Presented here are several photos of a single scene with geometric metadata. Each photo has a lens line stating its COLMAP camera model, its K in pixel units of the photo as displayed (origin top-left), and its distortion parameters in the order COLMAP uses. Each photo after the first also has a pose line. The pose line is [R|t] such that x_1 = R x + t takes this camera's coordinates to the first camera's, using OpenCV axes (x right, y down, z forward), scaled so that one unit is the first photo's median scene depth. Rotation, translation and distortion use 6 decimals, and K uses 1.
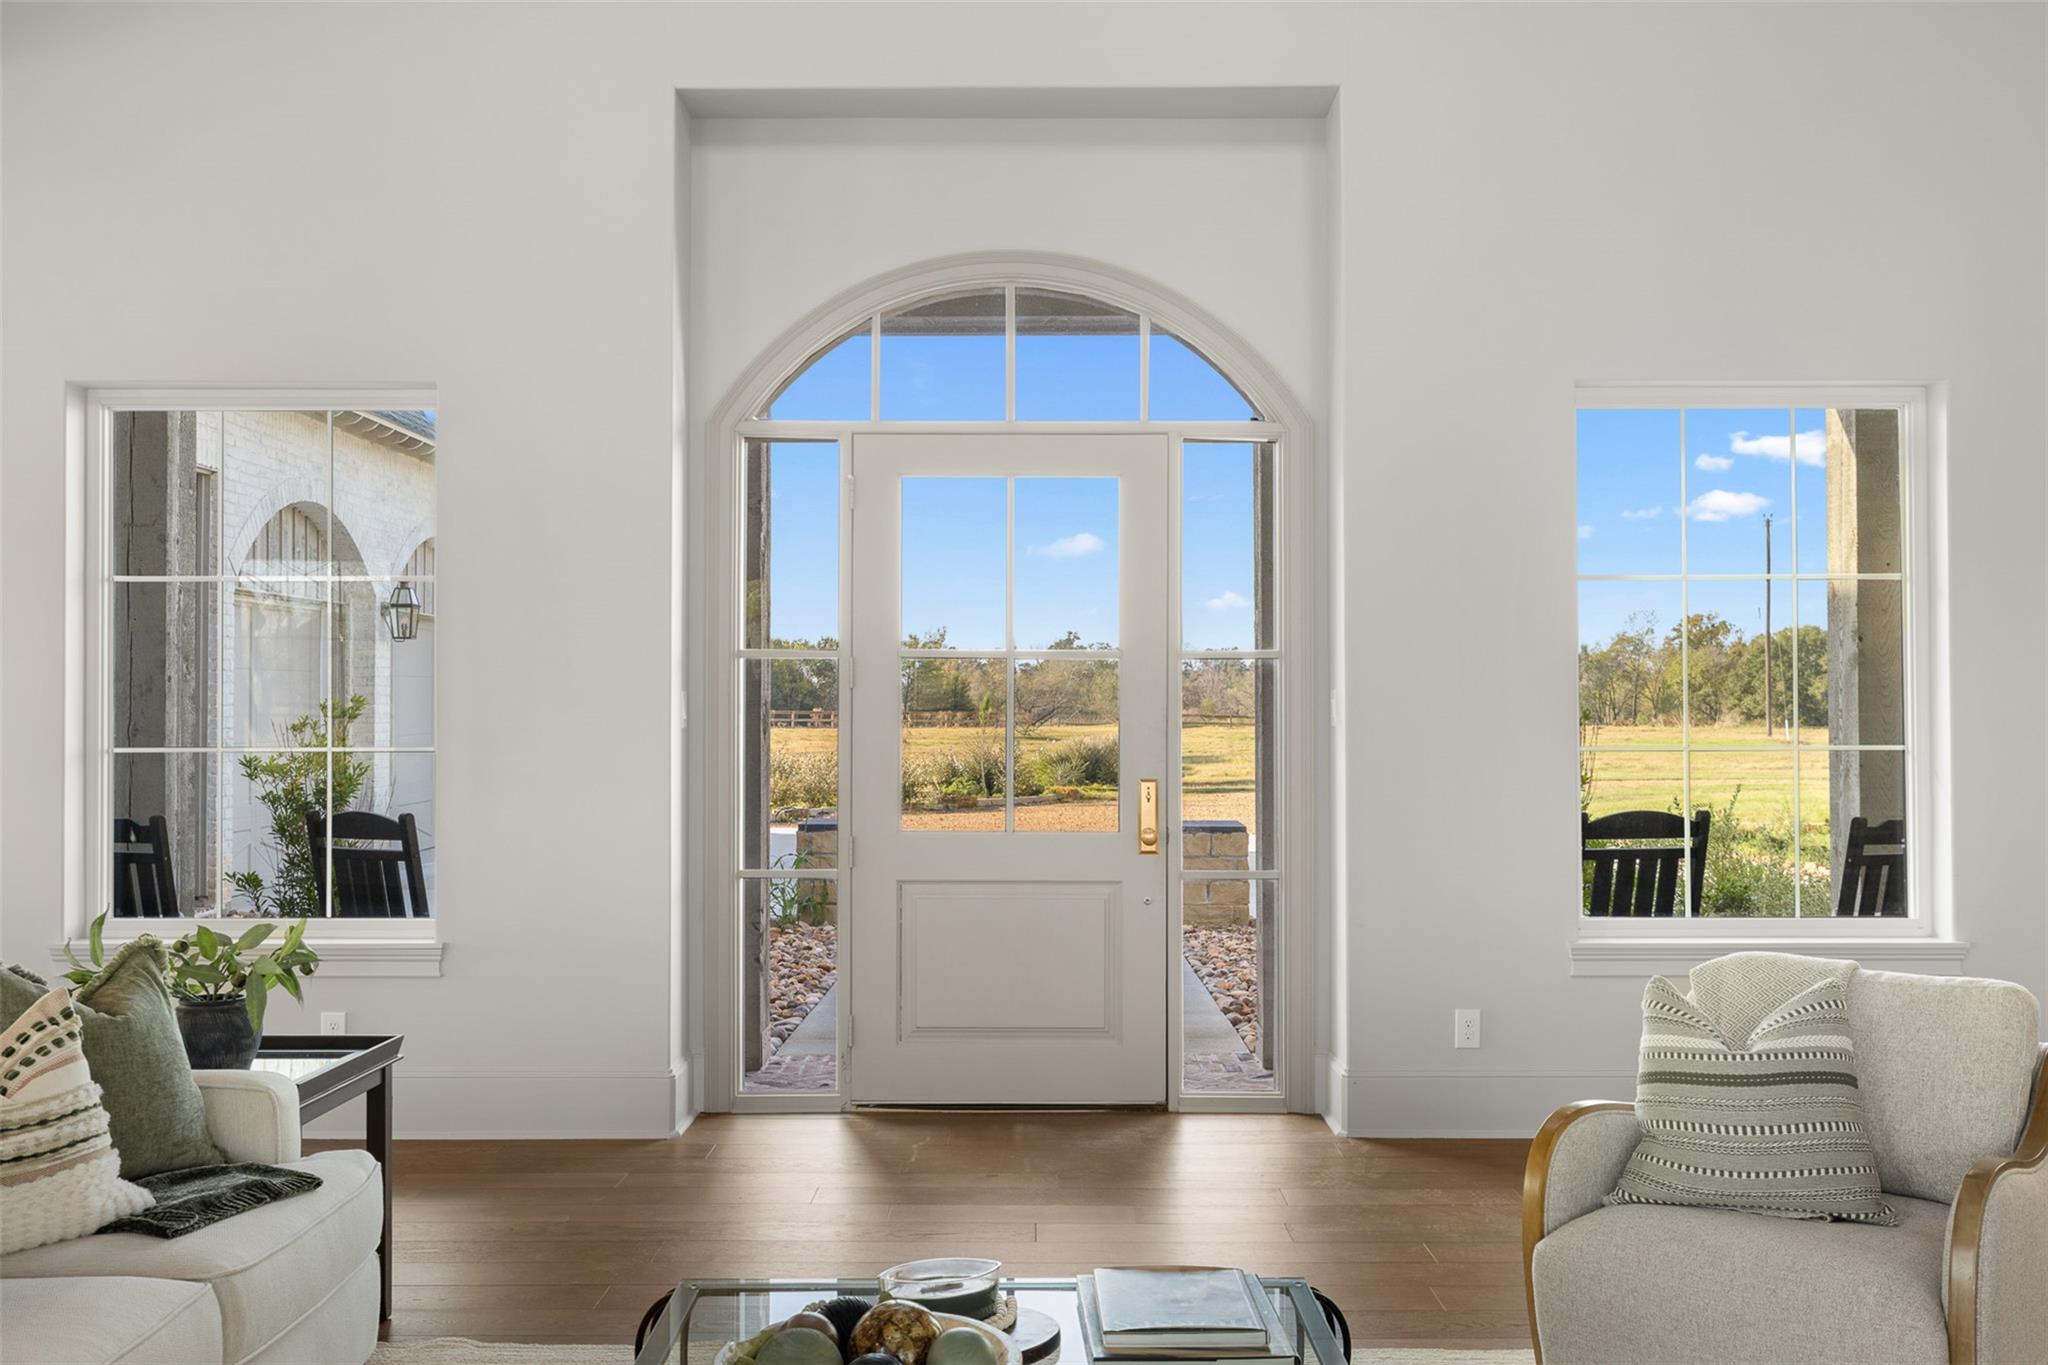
lens RADIAL K [[1997.3, 0, 1023.8], [0, 1997.3, 687.4], [0, 0, 1]] dist [0.014151, 0.000000]
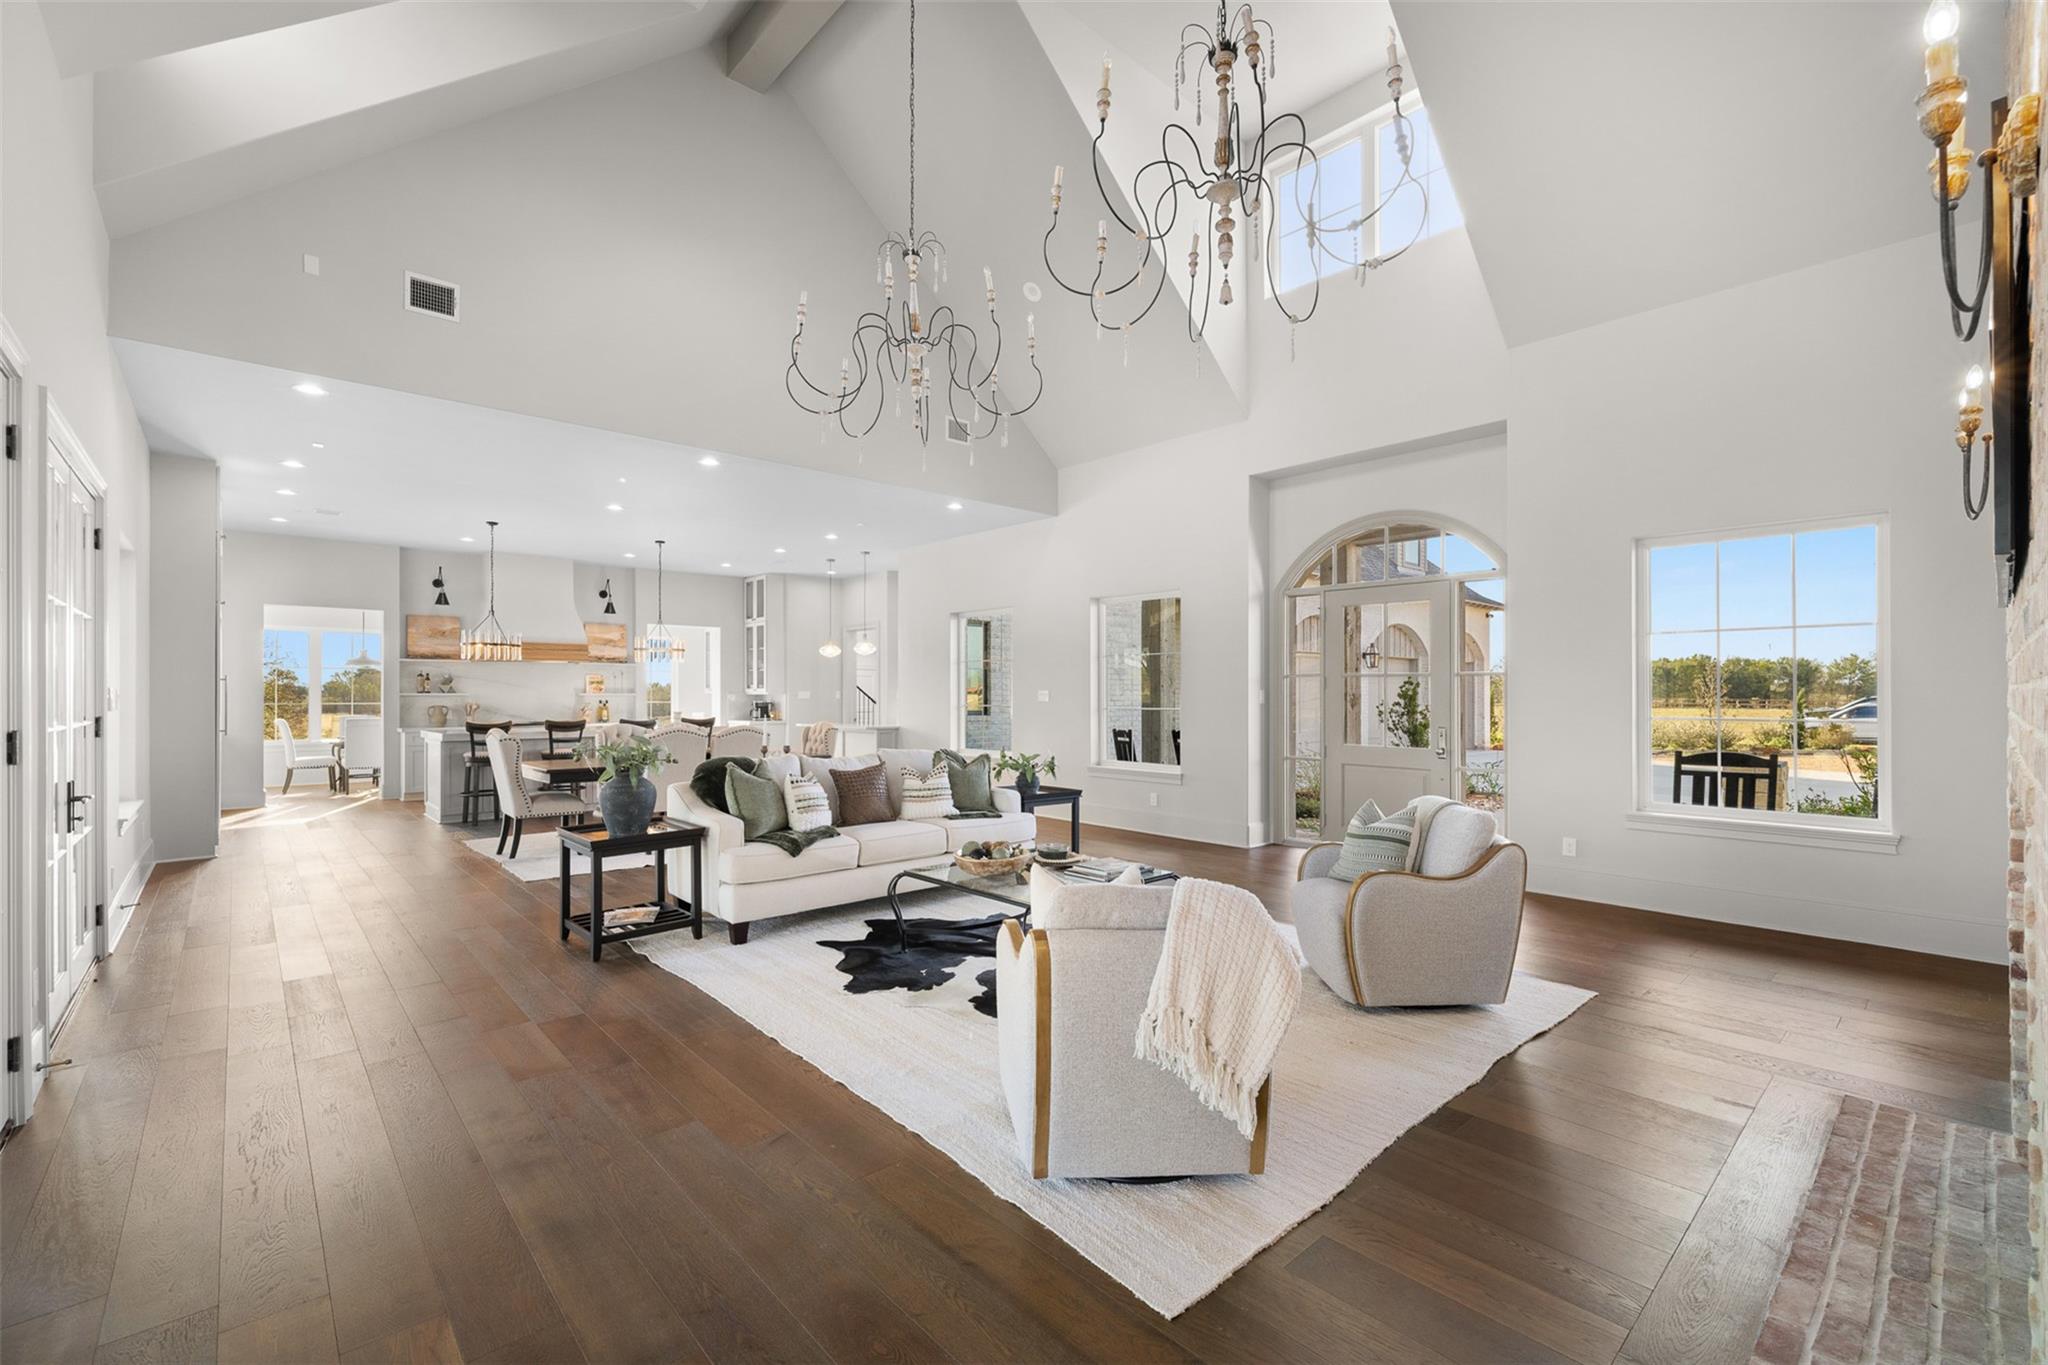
lens RADIAL K [[870.3, 0, 1014.1], [0, 870.3, 686.9], [0, 0, 1]] dist [-0.000534, 0.000211]
pose [[0.662360, -0.004380, -0.749173, 0.510517], [0.004105, 0.999989, -0.002217, -0.000425], [0.749174, -0.001607, 0.662371, -0.056503]]
